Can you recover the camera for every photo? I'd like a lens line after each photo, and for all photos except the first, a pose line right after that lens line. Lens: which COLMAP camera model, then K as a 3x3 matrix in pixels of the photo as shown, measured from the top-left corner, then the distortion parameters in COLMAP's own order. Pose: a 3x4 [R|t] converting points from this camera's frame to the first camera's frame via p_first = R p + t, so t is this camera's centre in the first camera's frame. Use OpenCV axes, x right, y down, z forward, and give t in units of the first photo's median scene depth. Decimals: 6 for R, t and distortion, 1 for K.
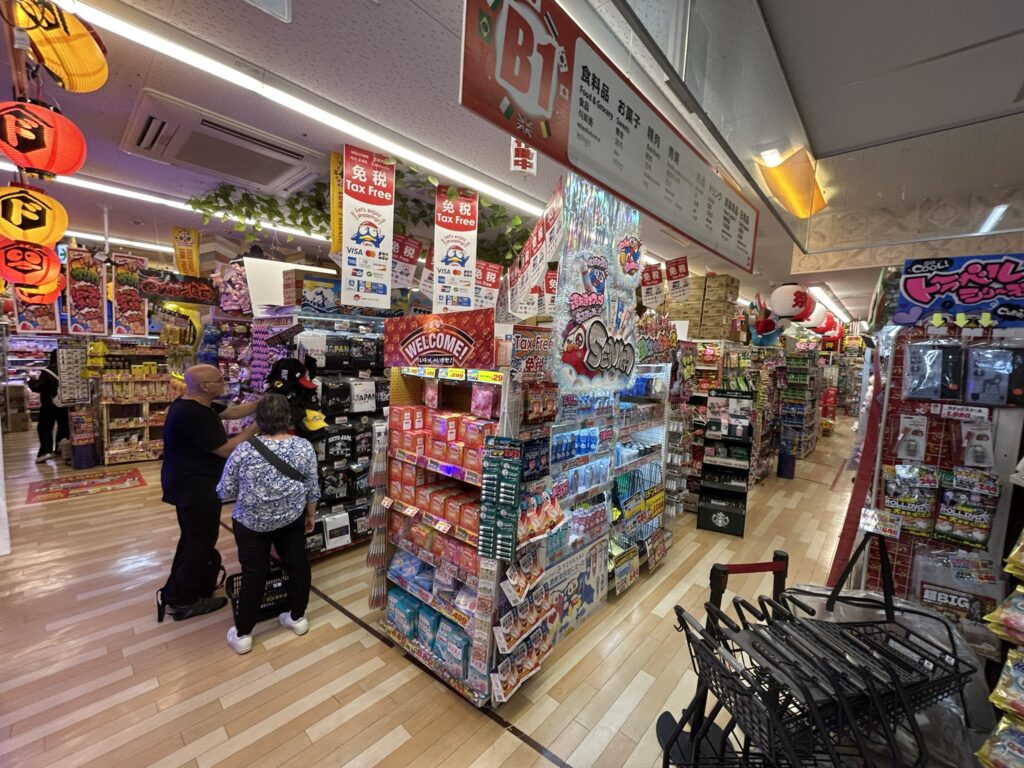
lens RADIAL K [[413.8, 0, 514.0], [0, 413.8, 384.5], [0, 0, 1]] dist [0.000039, 0.000030]
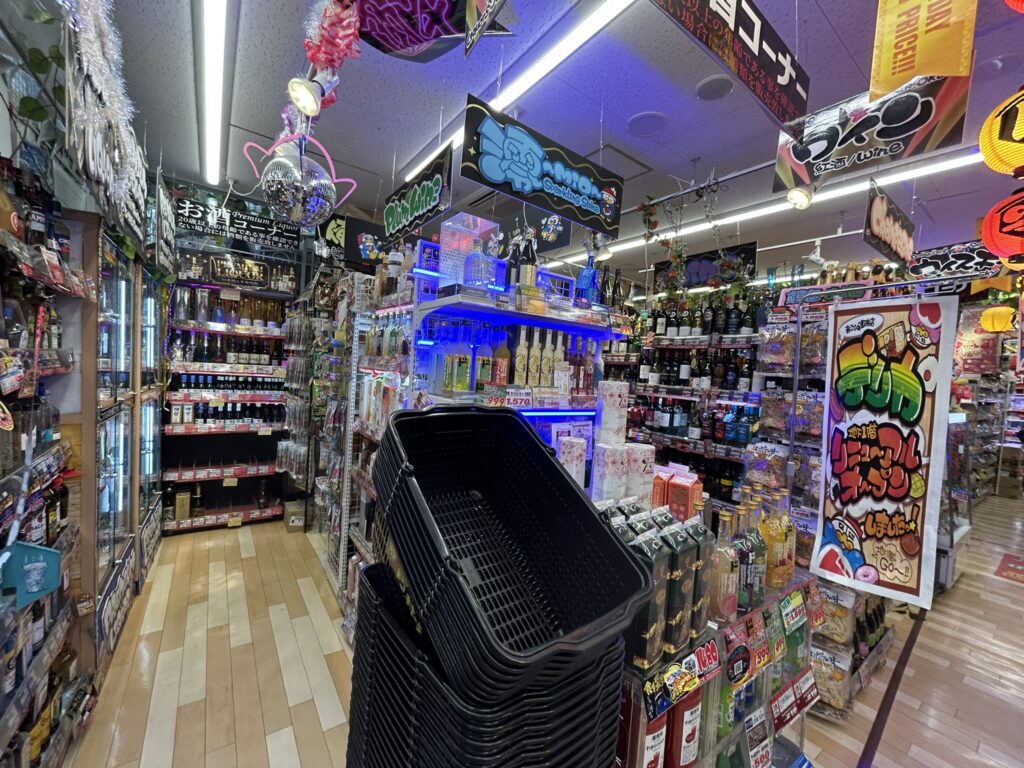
lens RADIAL K [[413.8, 0, 514.9], [0, 413.8, 385.7], [0, 0, 1]] dist [0.000039, 0.000030]
pose [[-0.193016, -0.008370, -0.981160, -0.698595], [-0.123038, 0.992277, 0.015740, -0.239476], [0.973451, 0.123758, -0.192555, 0.805786]]
